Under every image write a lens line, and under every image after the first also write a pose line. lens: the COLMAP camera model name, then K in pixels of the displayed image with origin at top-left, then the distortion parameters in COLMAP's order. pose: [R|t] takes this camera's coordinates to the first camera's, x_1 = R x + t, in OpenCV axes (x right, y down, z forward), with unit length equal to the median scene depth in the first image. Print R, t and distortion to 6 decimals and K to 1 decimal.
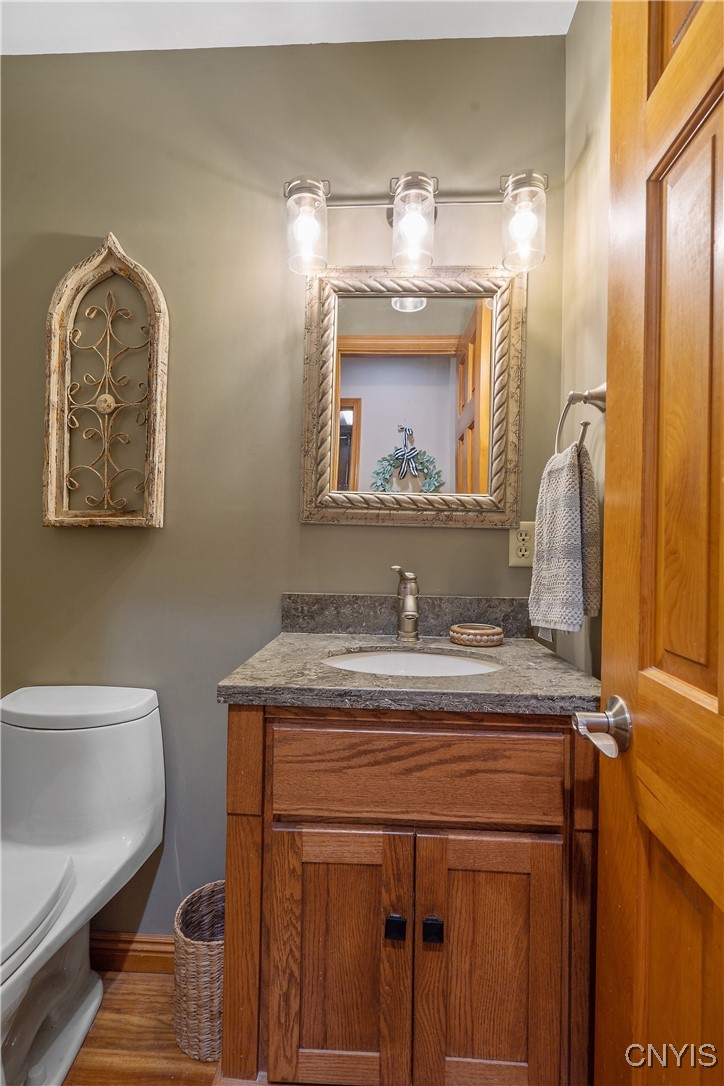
lens RADIAL K [[498.8, 0, 364.5], [0, 498.8, 542.1], [0, 0, 1]] dist [-0.006713, 0.005398]
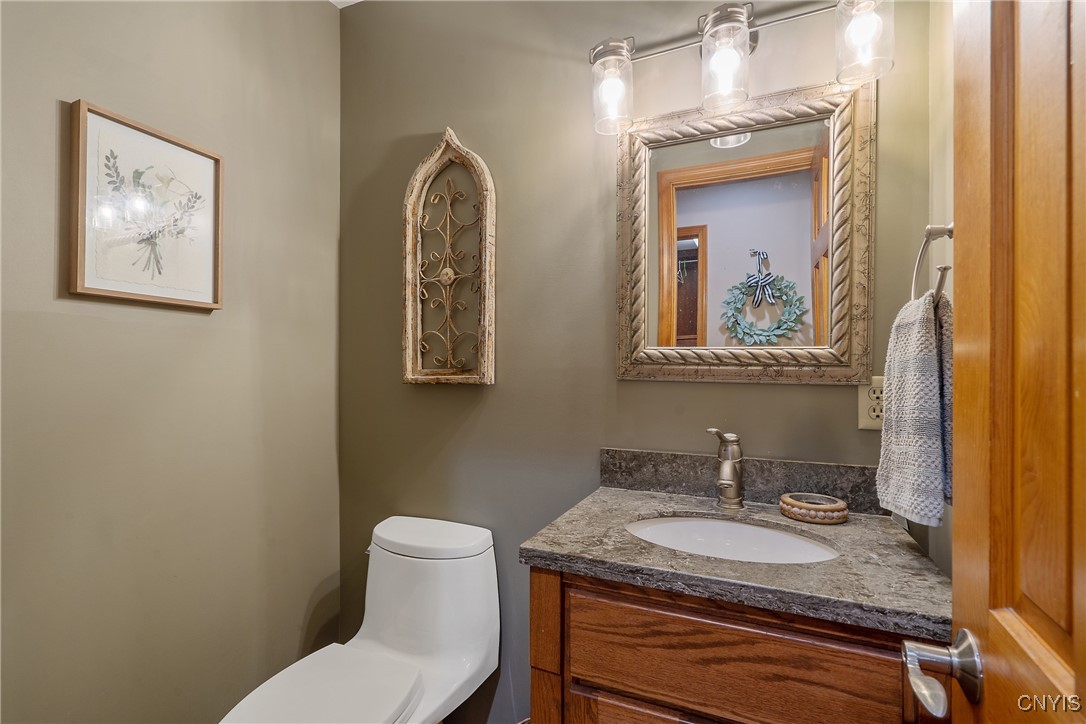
lens RADIAL K [[498.8, 0, 539.5], [0, 498.8, 365.4], [0, 0, 1]] dist [-0.006713, 0.005398]
pose [[0.929001, -0.014668, -0.369786, 0.107518], [0.017482, 0.999838, 0.004260, -0.079033], [0.369664, -0.010422, 0.929107, 0.008222]]
